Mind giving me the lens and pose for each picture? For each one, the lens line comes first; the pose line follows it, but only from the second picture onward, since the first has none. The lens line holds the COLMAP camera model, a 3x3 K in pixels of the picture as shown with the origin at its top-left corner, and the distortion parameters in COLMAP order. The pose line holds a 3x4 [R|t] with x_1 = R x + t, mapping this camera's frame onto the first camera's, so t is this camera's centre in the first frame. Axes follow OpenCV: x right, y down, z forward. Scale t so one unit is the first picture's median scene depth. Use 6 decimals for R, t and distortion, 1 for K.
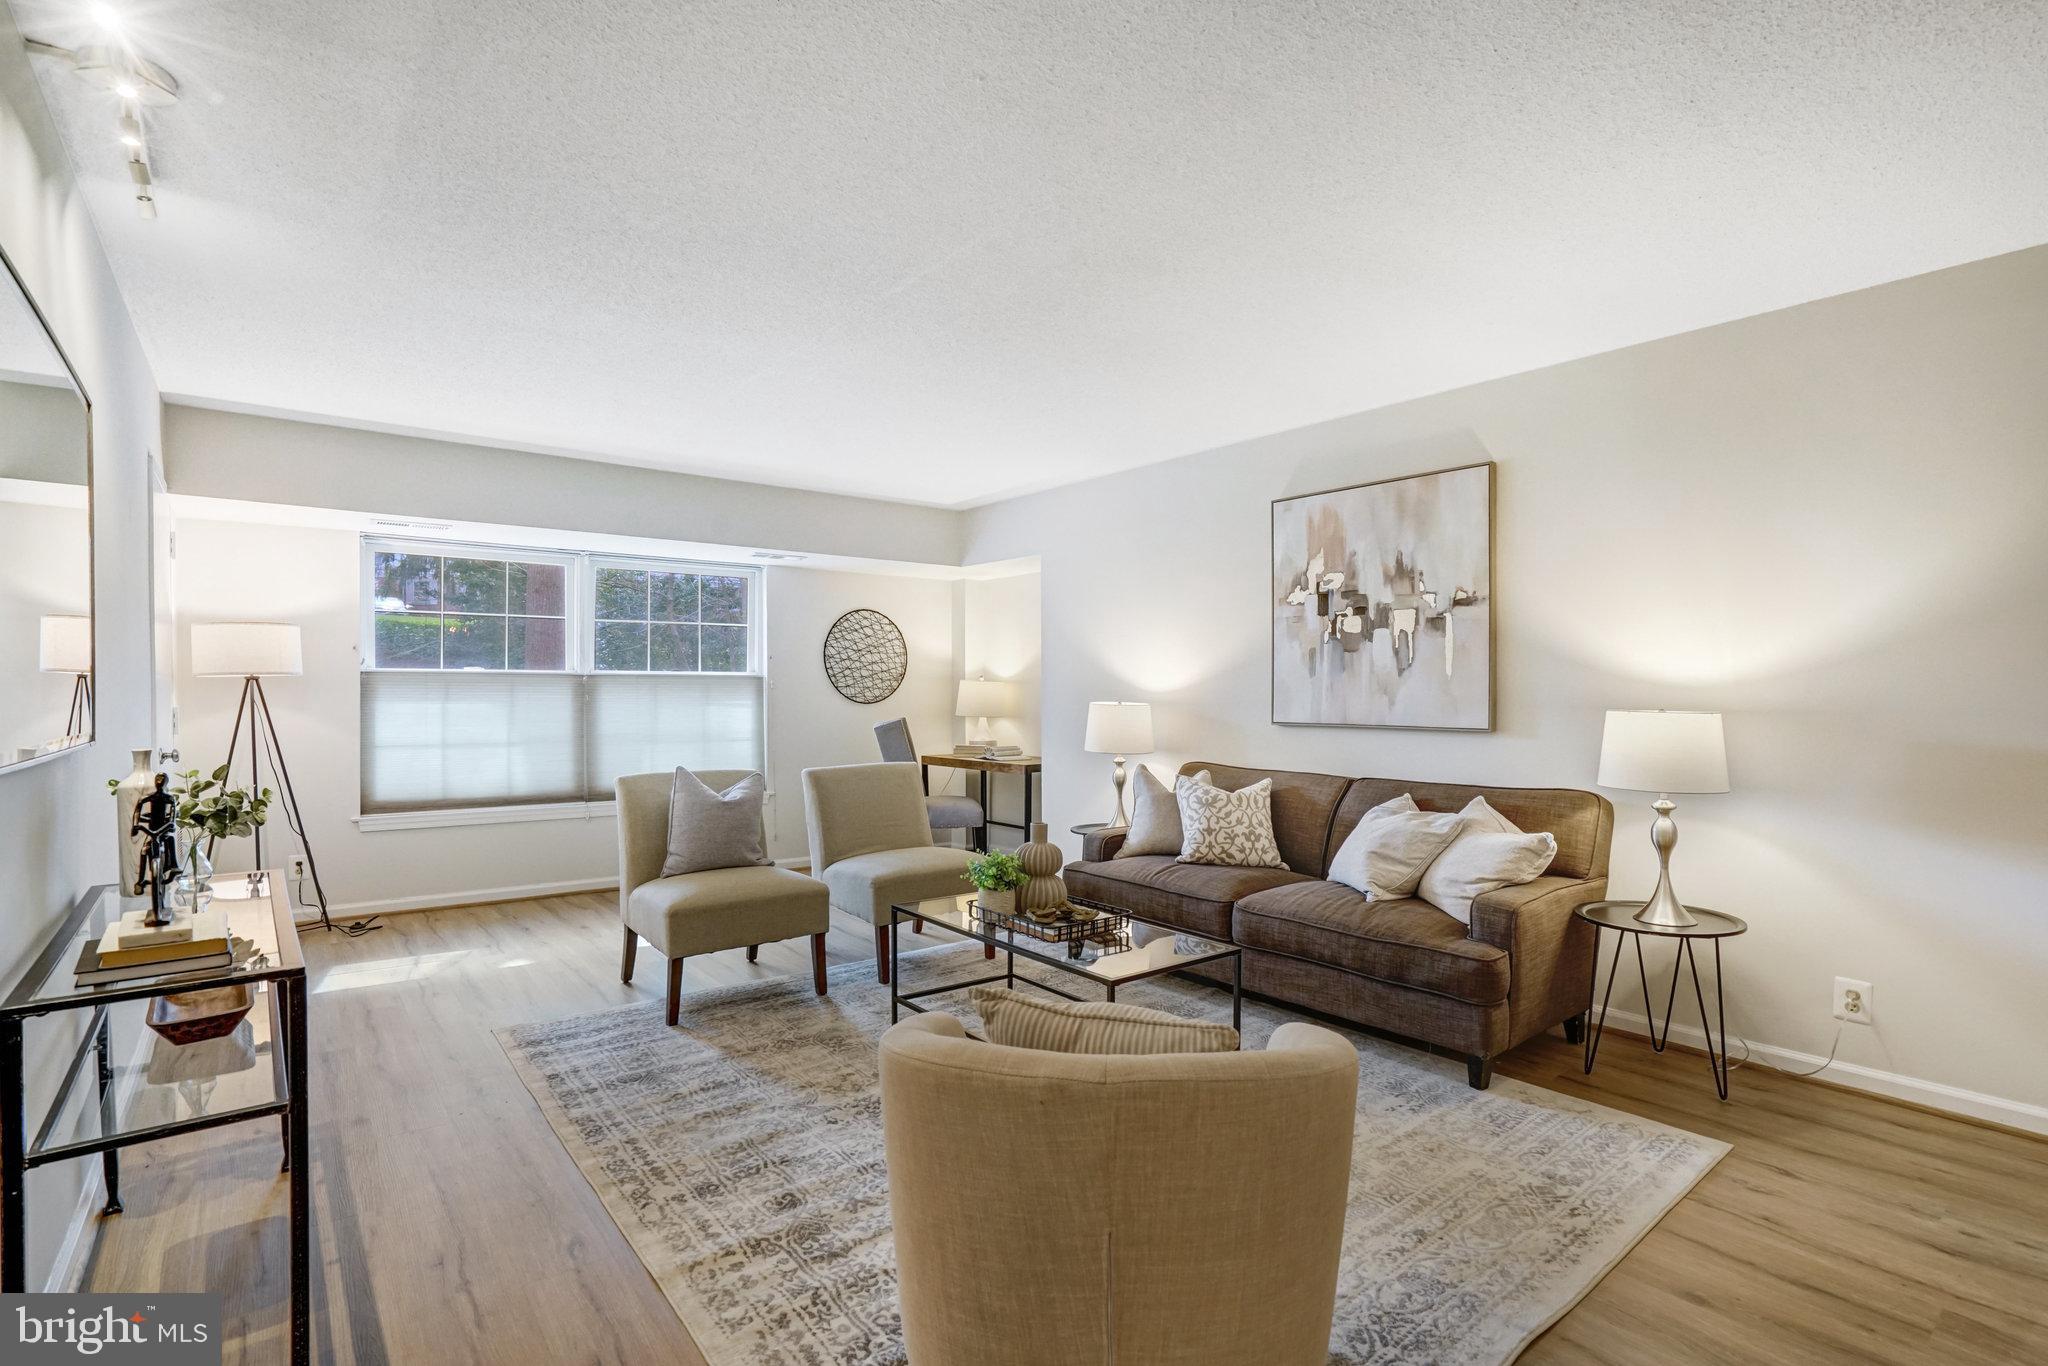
lens RADIAL K [[981.0, 0, 1017.4], [0, 981.0, 678.8], [0, 0, 1]] dist [-0.053547, 0.025067]
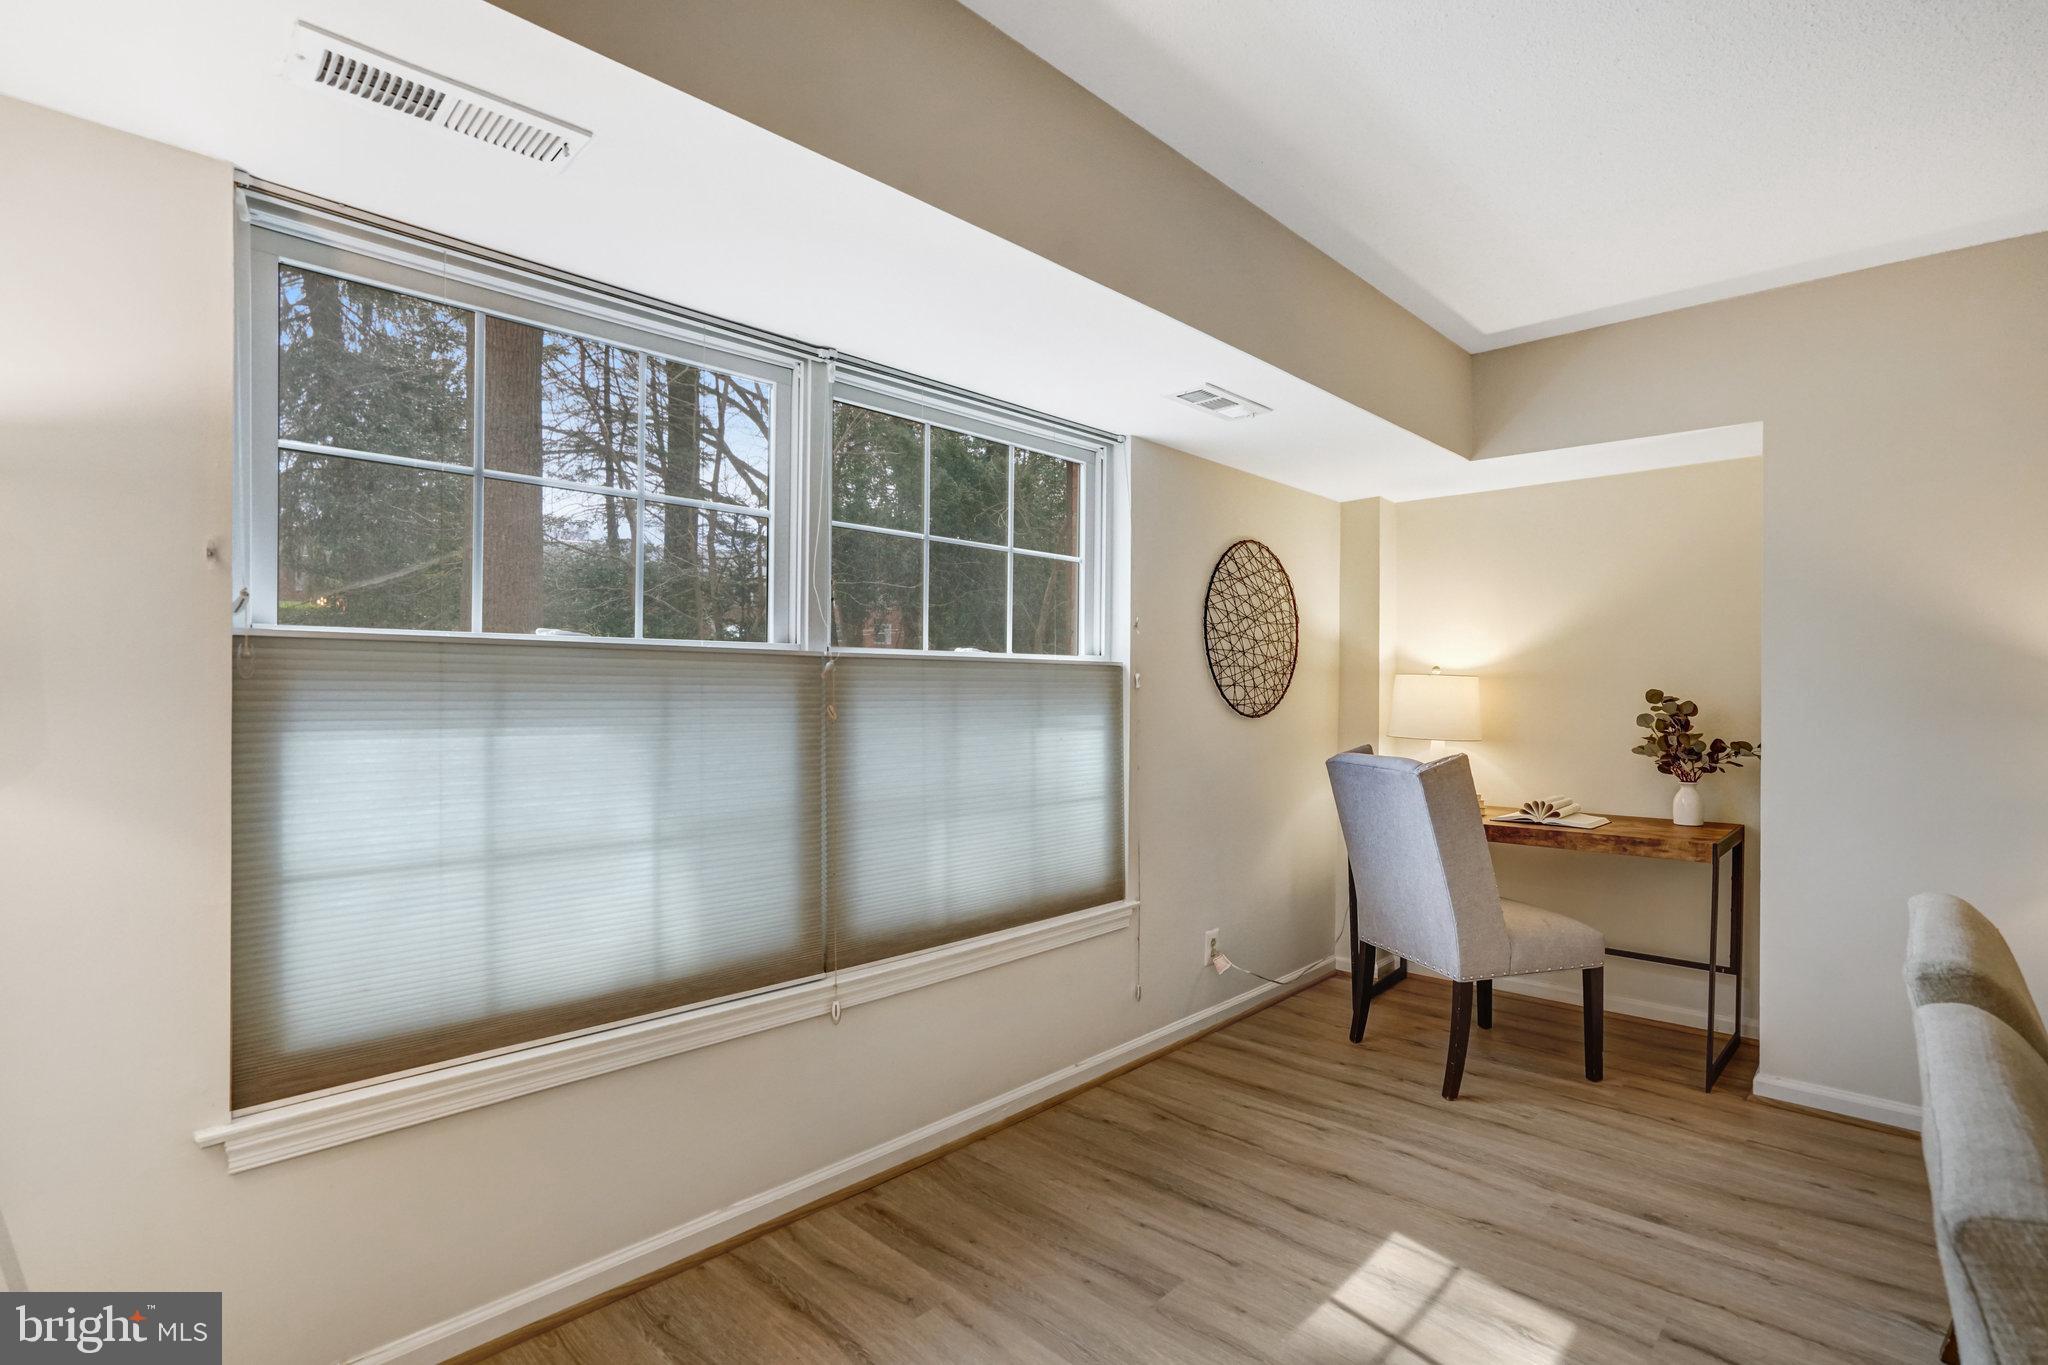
lens RADIAL K [[981.0, 0, 1017.4], [0, 981.0, 678.3], [0, 0, 1]] dist [-0.053547, 0.025067]
pose [[0.989639, 0.003029, 0.143545, -0.451798], [-0.003209, 0.999994, 0.001021, 0.004643], [-0.143541, -0.001471, 0.989643, 0.625915]]
